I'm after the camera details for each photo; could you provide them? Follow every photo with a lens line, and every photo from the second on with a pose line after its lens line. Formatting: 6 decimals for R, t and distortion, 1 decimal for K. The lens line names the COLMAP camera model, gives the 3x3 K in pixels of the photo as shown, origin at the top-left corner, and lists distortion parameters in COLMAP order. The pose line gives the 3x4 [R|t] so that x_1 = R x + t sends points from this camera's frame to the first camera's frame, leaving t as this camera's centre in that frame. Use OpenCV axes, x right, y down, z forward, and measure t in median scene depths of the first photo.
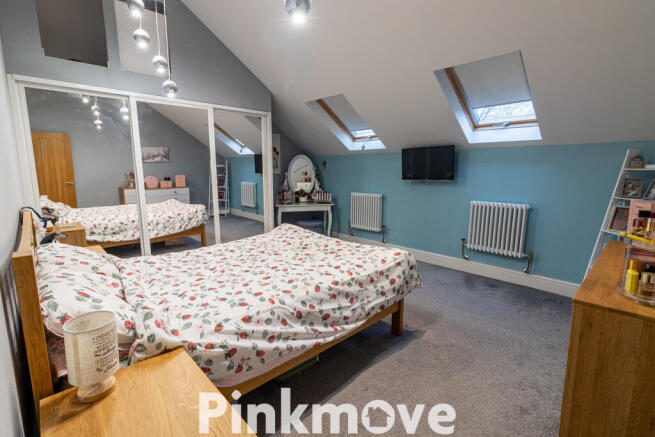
lens RADIAL K [[302.9, 0, 324.7], [0, 302.9, 215.1], [0, 0, 1]] dist [0.000298, 0.000098]
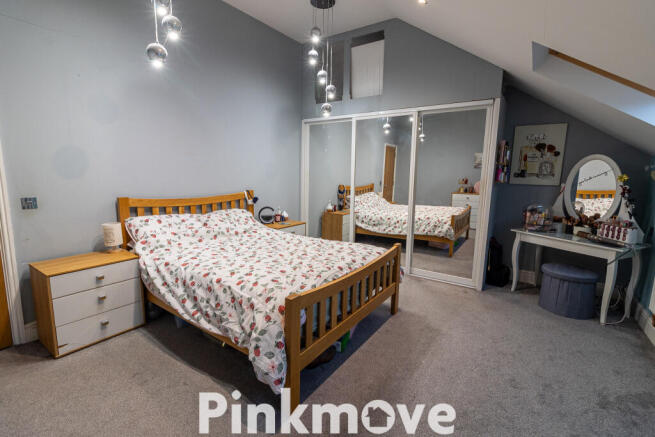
lens RADIAL K [[302.9, 0, 324.7], [0, 302.9, 215.1], [0, 0, 1]] dist [0.000298, 0.000098]
pose [[0.196167, 0.141512, -0.970306, 0.967256], [-0.168913, 0.979616, 0.108720, -0.152395], [0.965912, 0.142570, 0.216071, 0.973642]]
